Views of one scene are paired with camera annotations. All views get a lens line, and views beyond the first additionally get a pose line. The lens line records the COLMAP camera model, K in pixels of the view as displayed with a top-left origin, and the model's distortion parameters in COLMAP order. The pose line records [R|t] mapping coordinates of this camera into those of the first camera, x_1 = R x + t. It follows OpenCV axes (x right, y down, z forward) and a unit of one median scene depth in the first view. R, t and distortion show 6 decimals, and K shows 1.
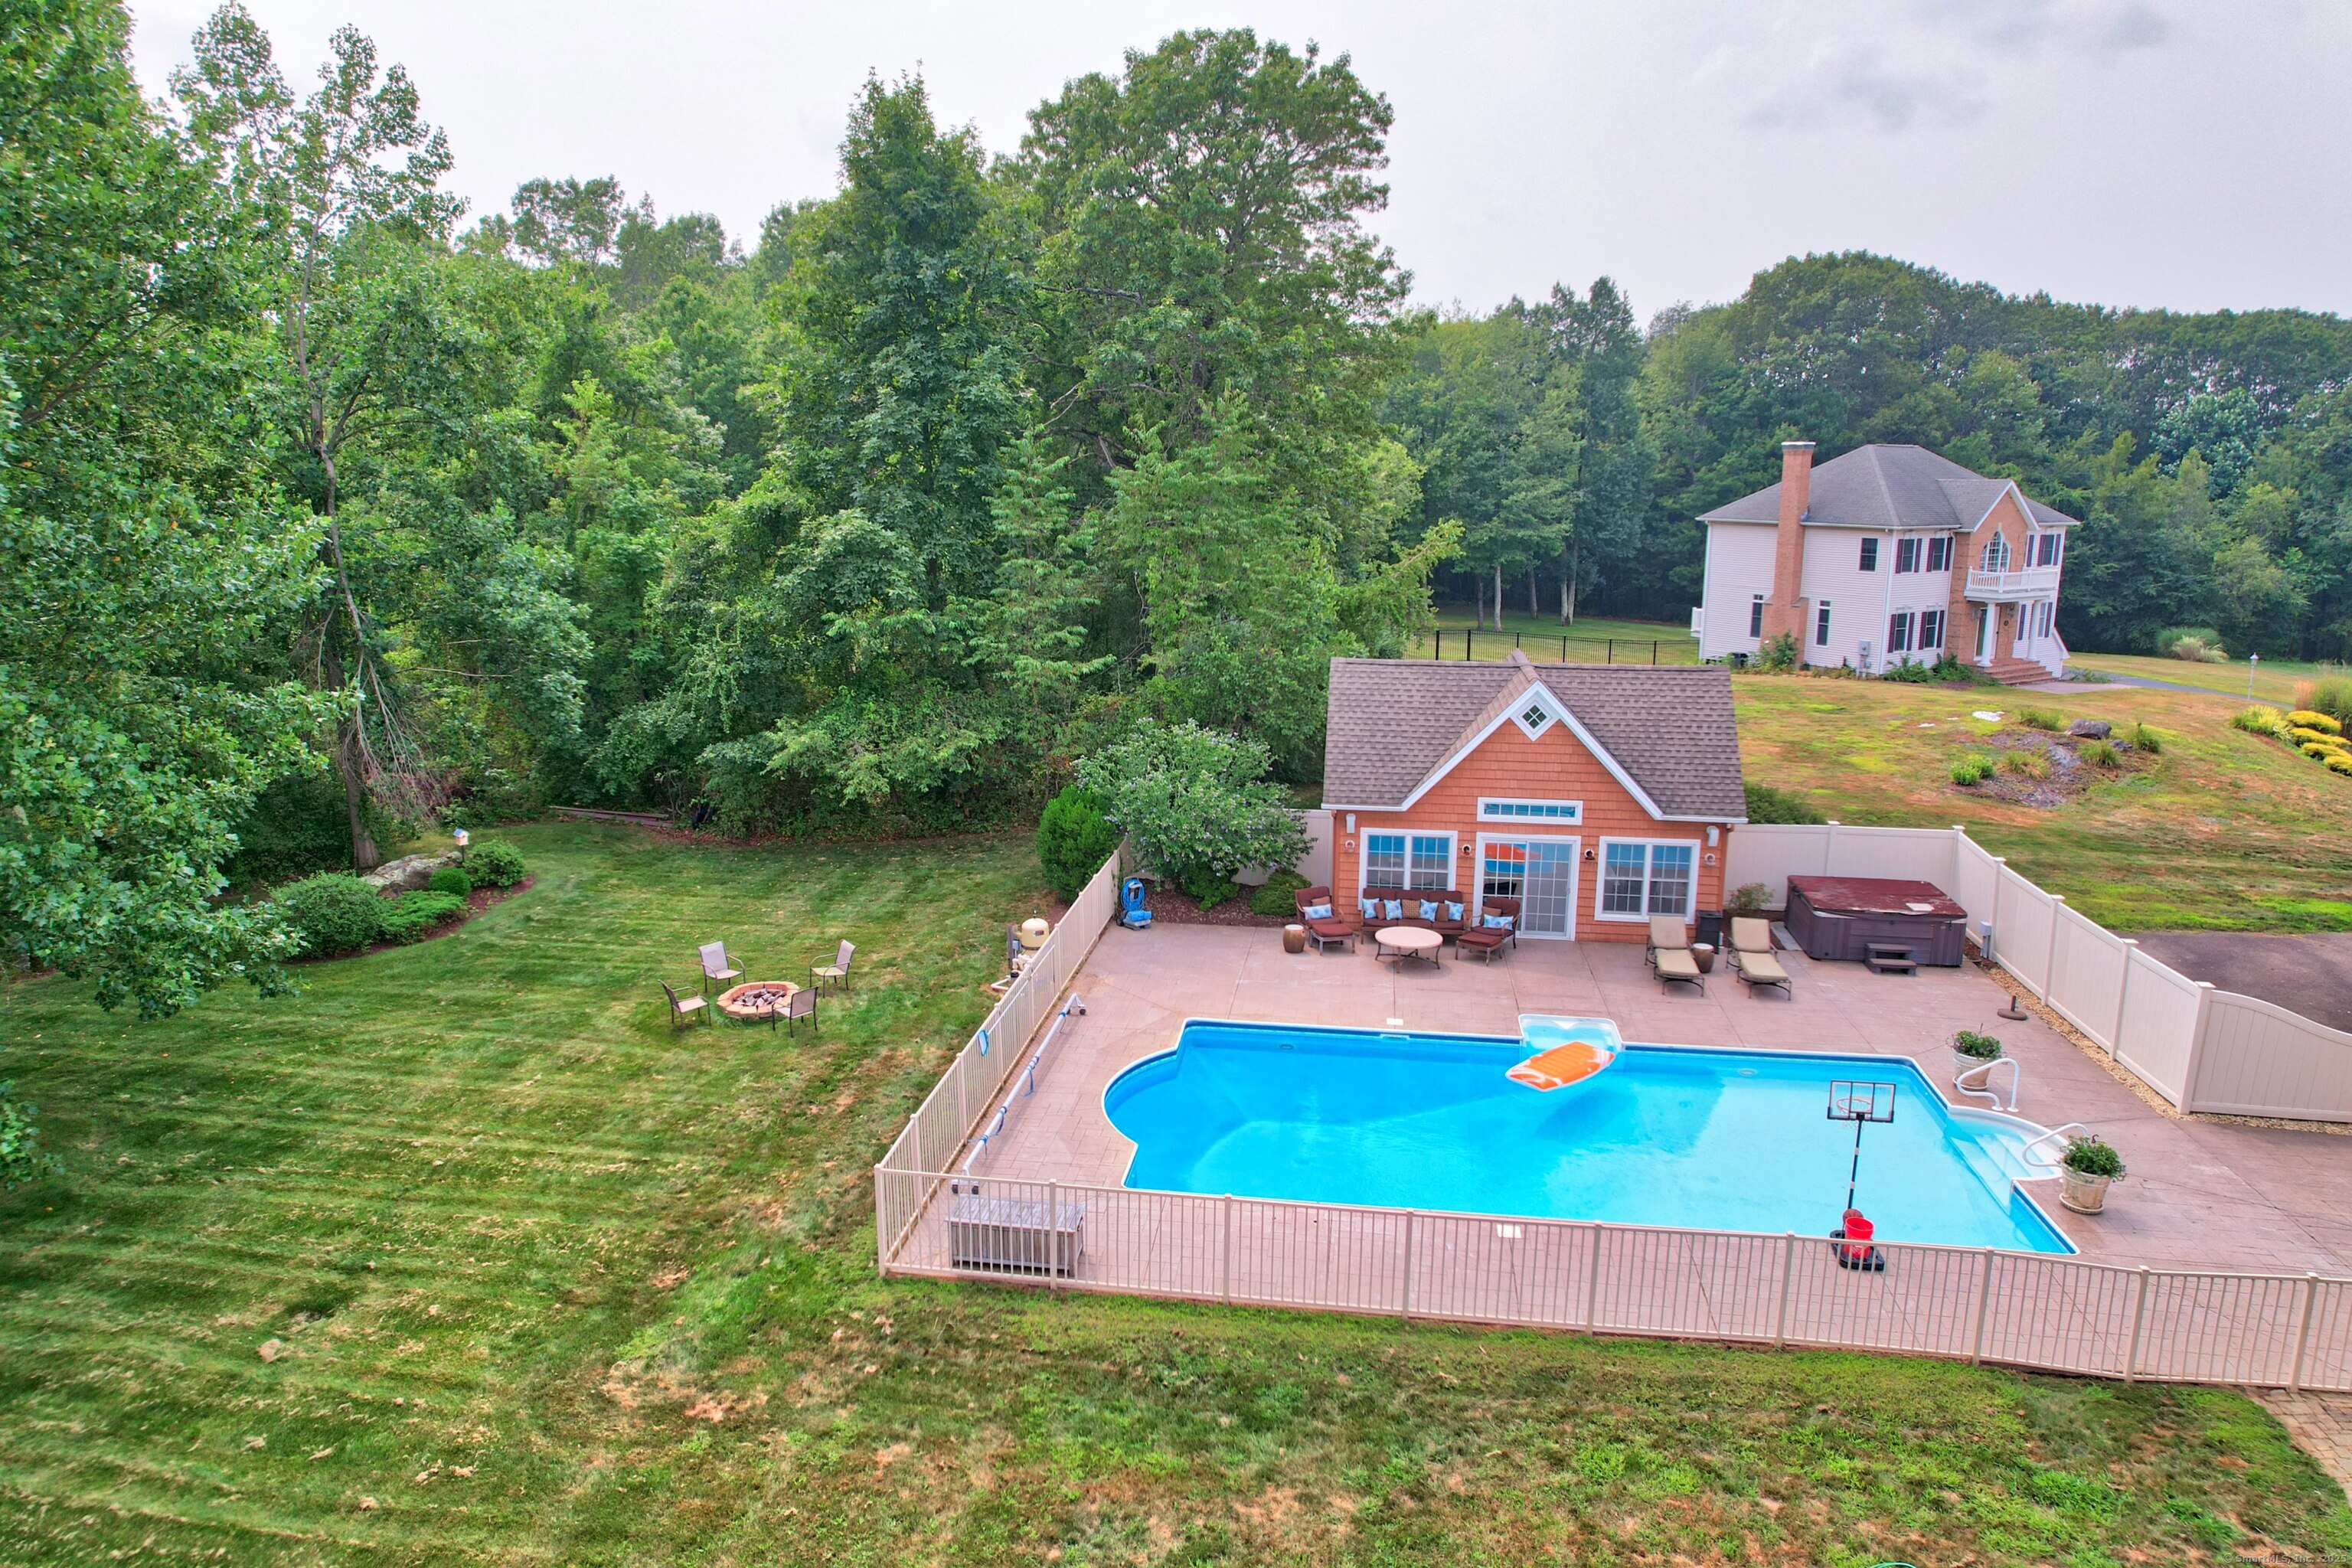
lens RADIAL K [[1514.6, 0, 1147.1], [0, 1514.6, 786.5], [0, 0, 1]] dist [-0.054913, 0.033575]
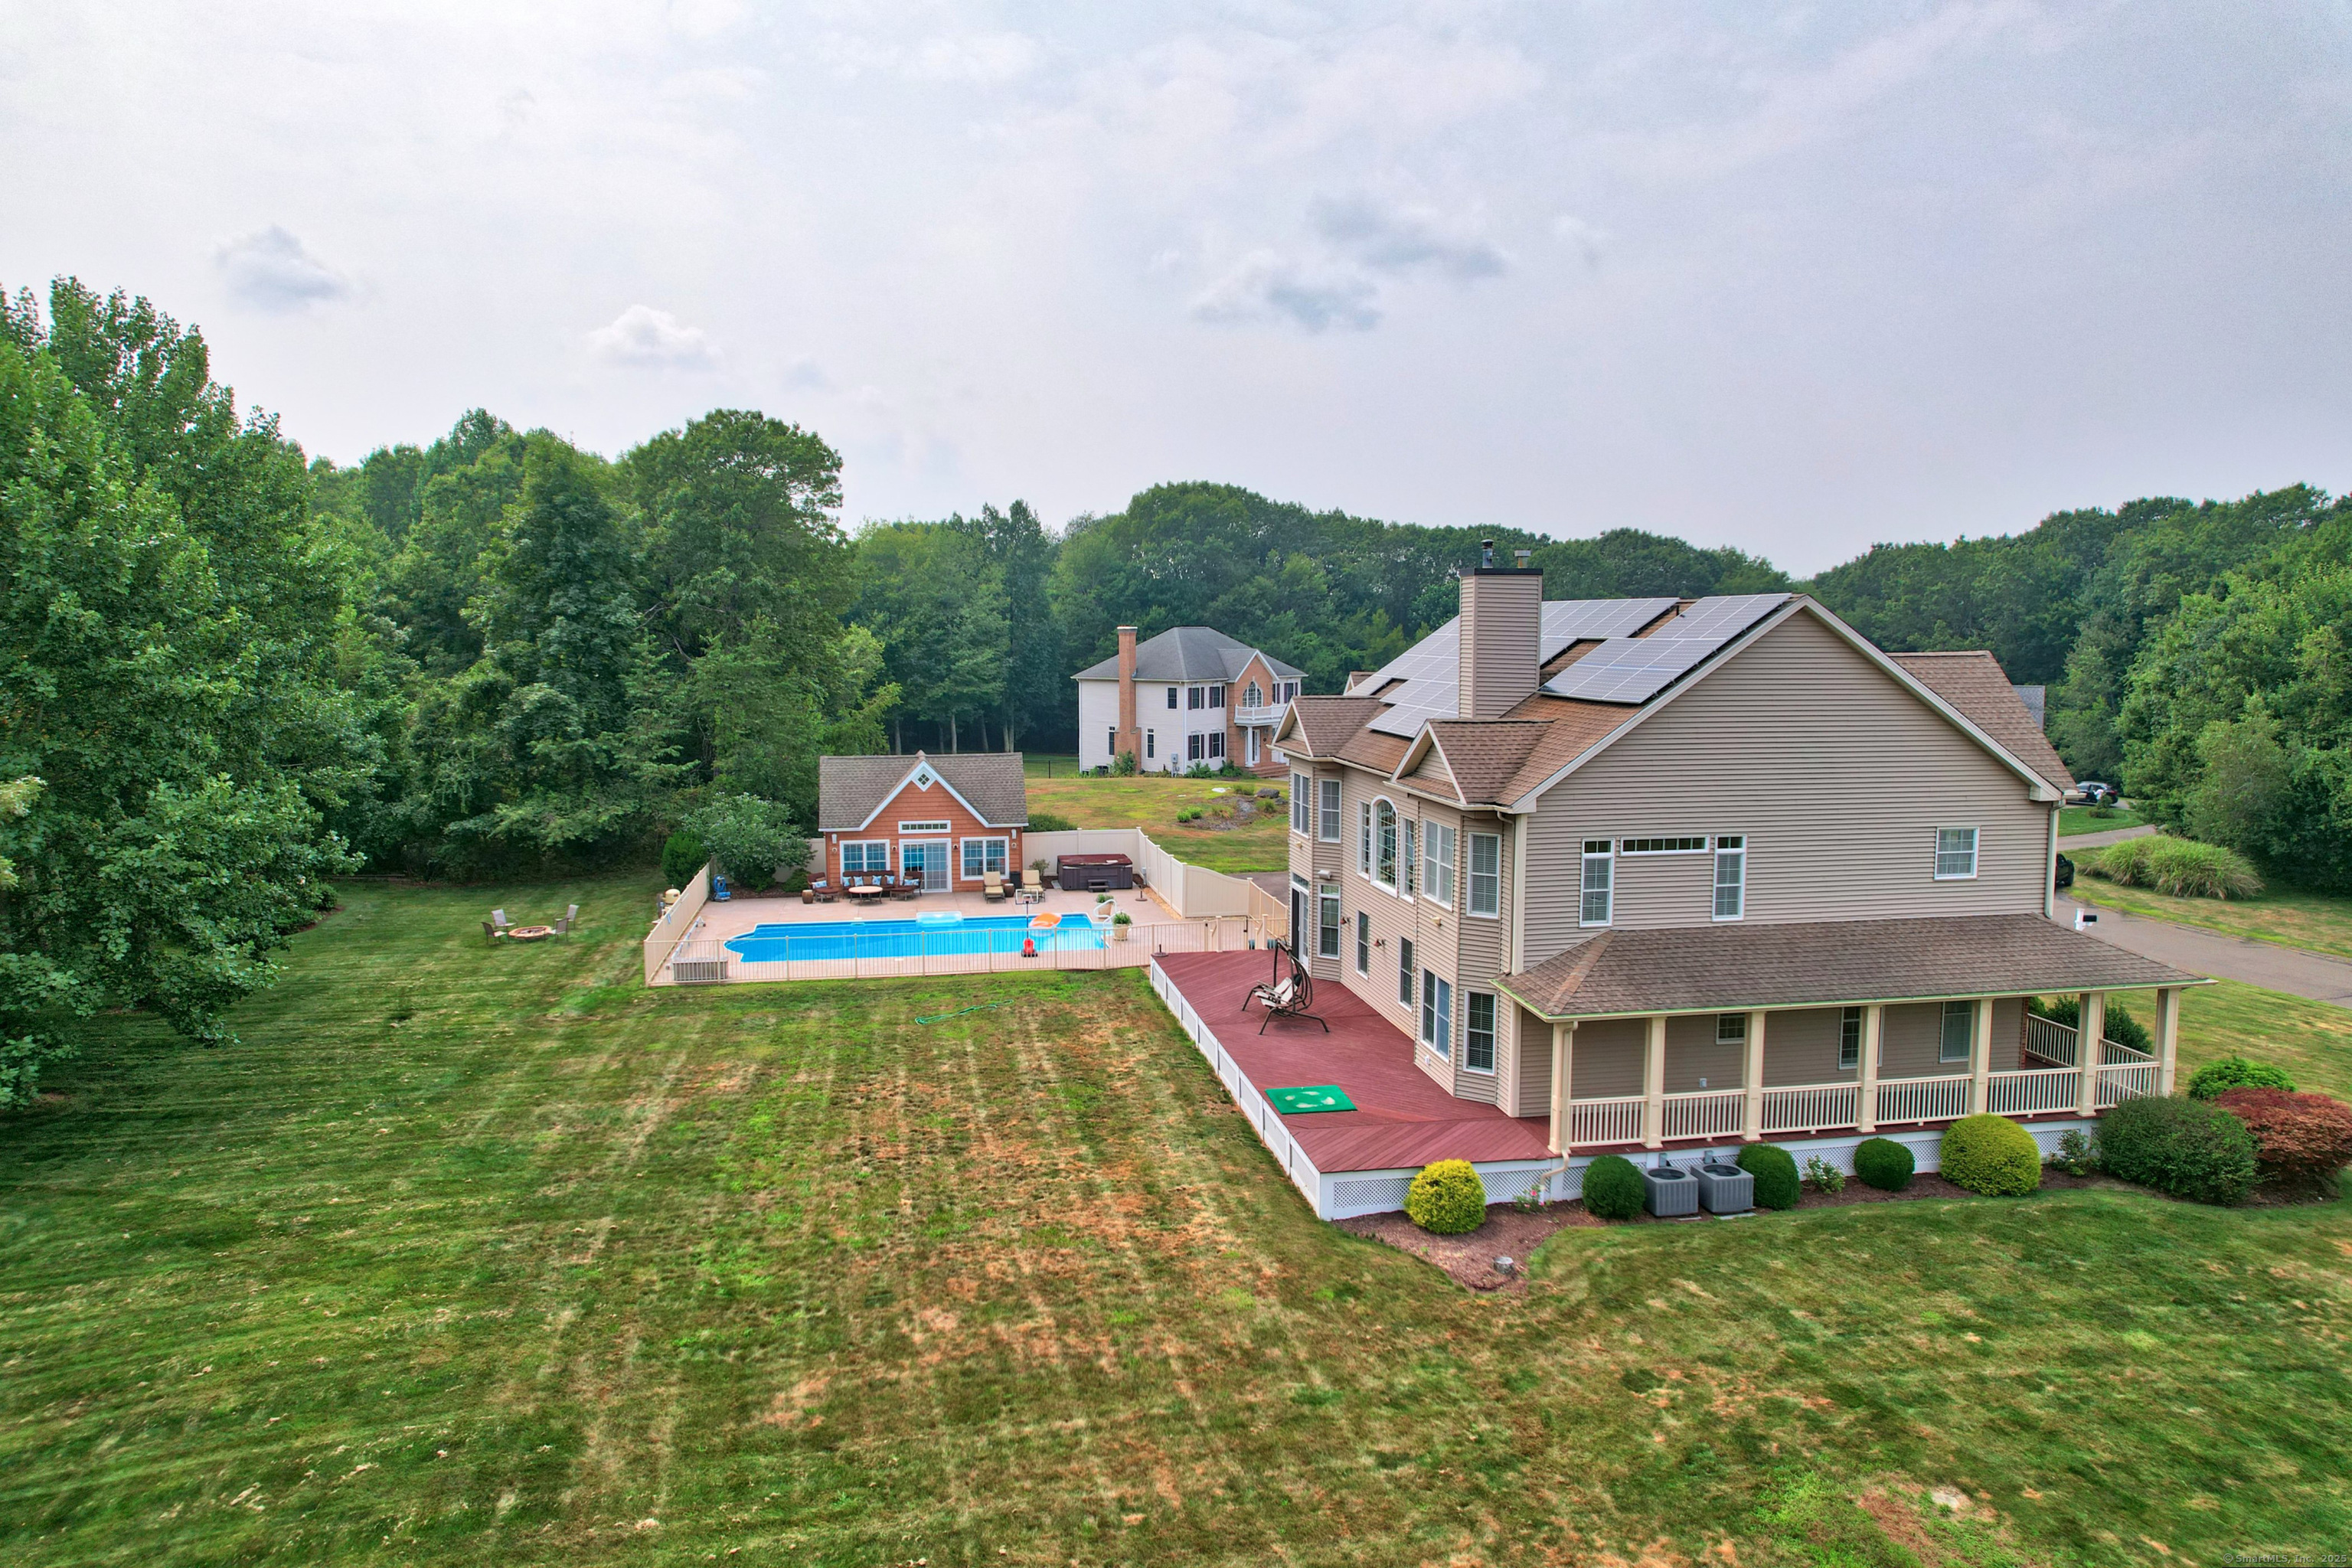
lens RADIAL K [[1514.6, 0, 1147.1], [0, 1514.6, 786.5], [0, 0, 1]] dist [-0.054913, 0.033575]
pose [[0.946661, -0.037113, 0.320085, -0.088541], [0.070237, 0.993226, -0.092566, 0.141268], [-0.314482, 0.110111, 0.942856, -0.821738]]
